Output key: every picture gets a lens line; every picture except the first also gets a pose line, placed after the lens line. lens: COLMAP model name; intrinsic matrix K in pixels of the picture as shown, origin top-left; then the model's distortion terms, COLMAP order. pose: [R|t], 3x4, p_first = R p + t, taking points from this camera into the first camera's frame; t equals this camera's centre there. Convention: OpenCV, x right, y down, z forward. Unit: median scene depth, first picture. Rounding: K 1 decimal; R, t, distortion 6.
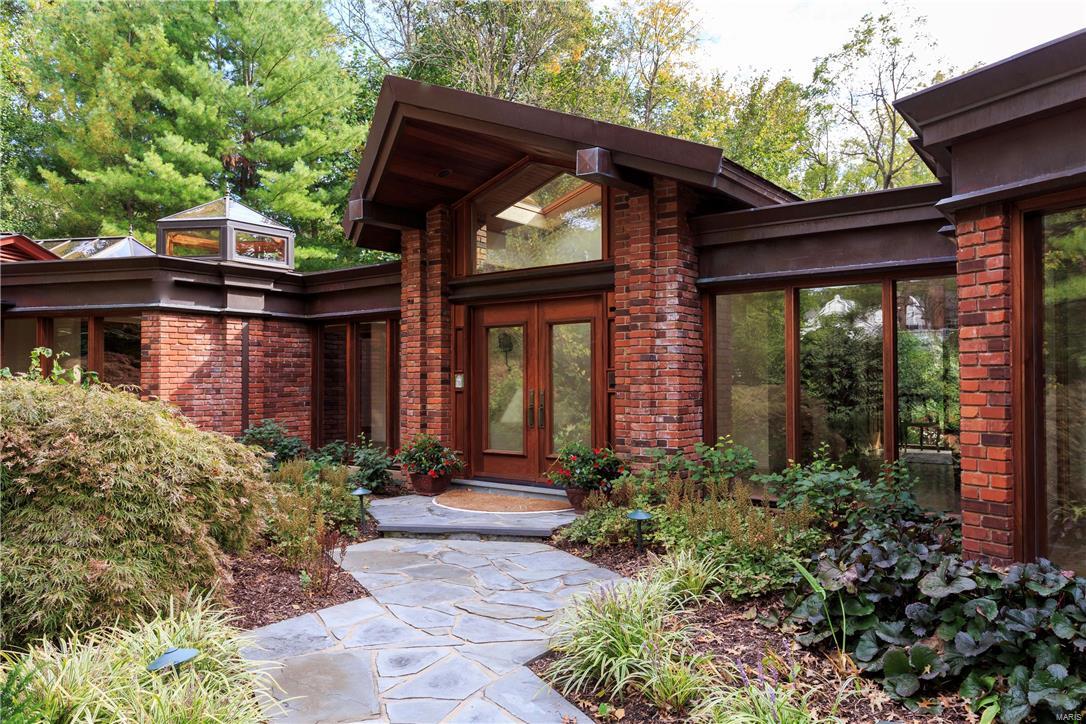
lens RADIAL K [[780.2, 0, 543.0], [0, 780.2, 362.0], [0, 0, 1]] dist [0.022506, -0.000265]
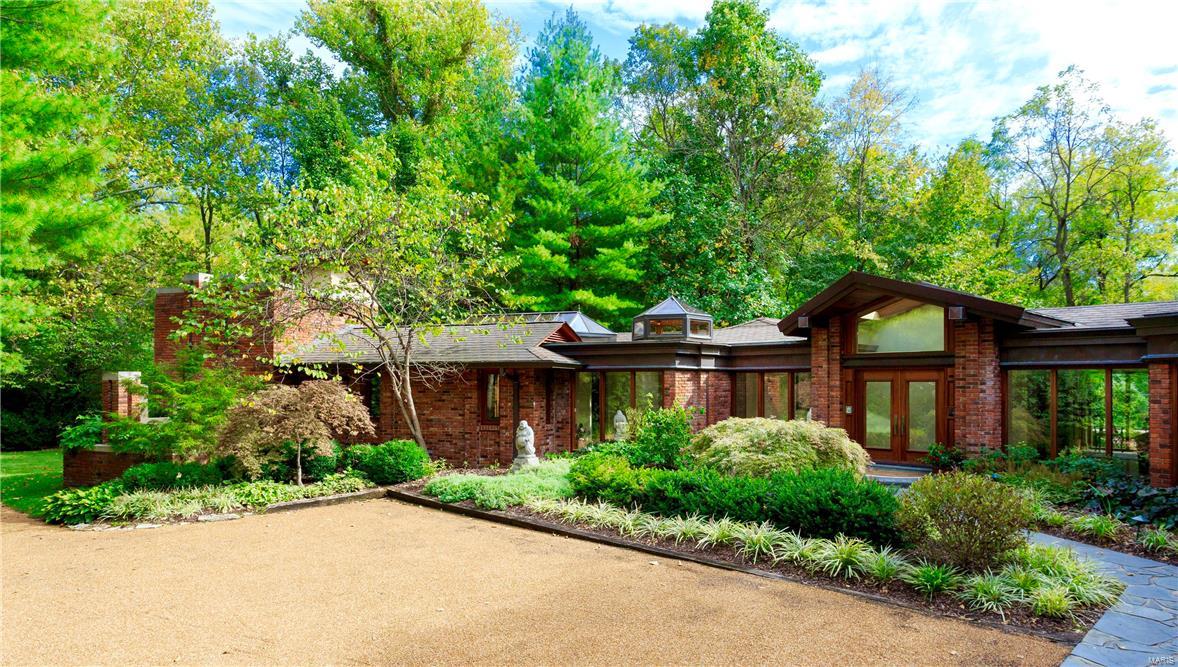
lens RADIAL K [[718.2, 0, 589.8], [0, 718.2, 374.9], [0, 0, 1]] dist [-0.000716, 0.002723]
pose [[0.989127, 0.002145, -0.147047, -0.521293], [0.000047, 0.999889, 0.014897, -0.094037], [0.147062, -0.014742, 0.989017, -0.886915]]
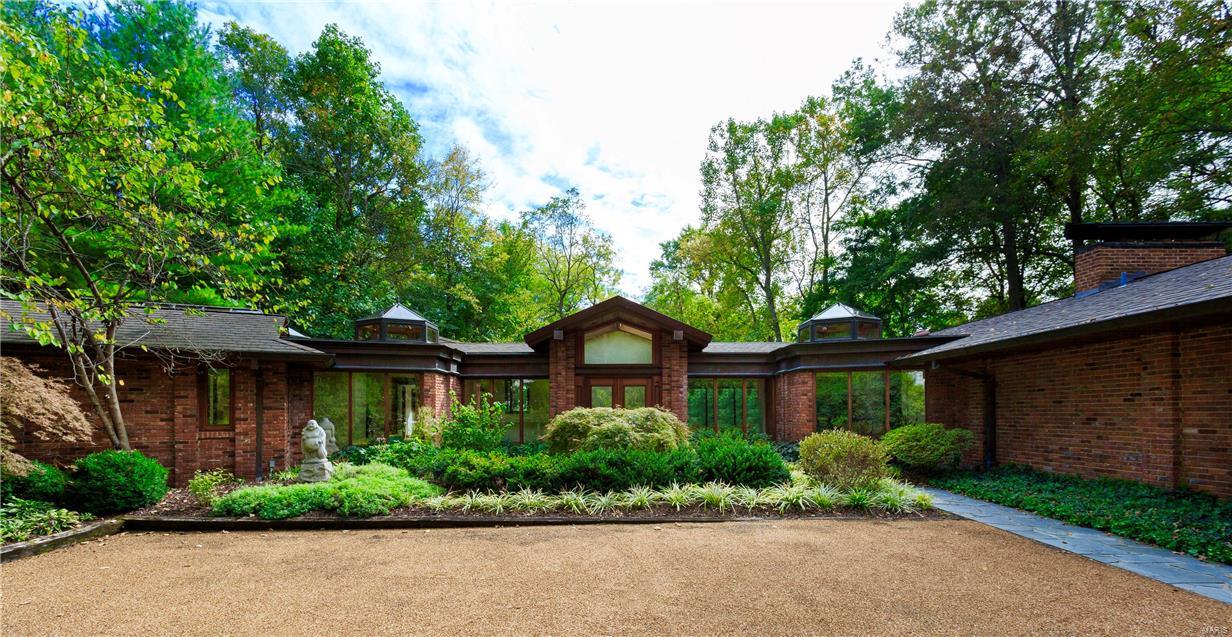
lens RADIAL K [[589.0, 0, 616.9], [0, 589.0, 401.0], [0, 0, 1]] dist [-0.000163, 0.000094]
pose [[0.792972, 0.011035, 0.609158, -1.220704], [-0.015051, 0.999886, 0.001479, -0.002758], [-0.609072, -0.010341, 0.793047, -0.527368]]
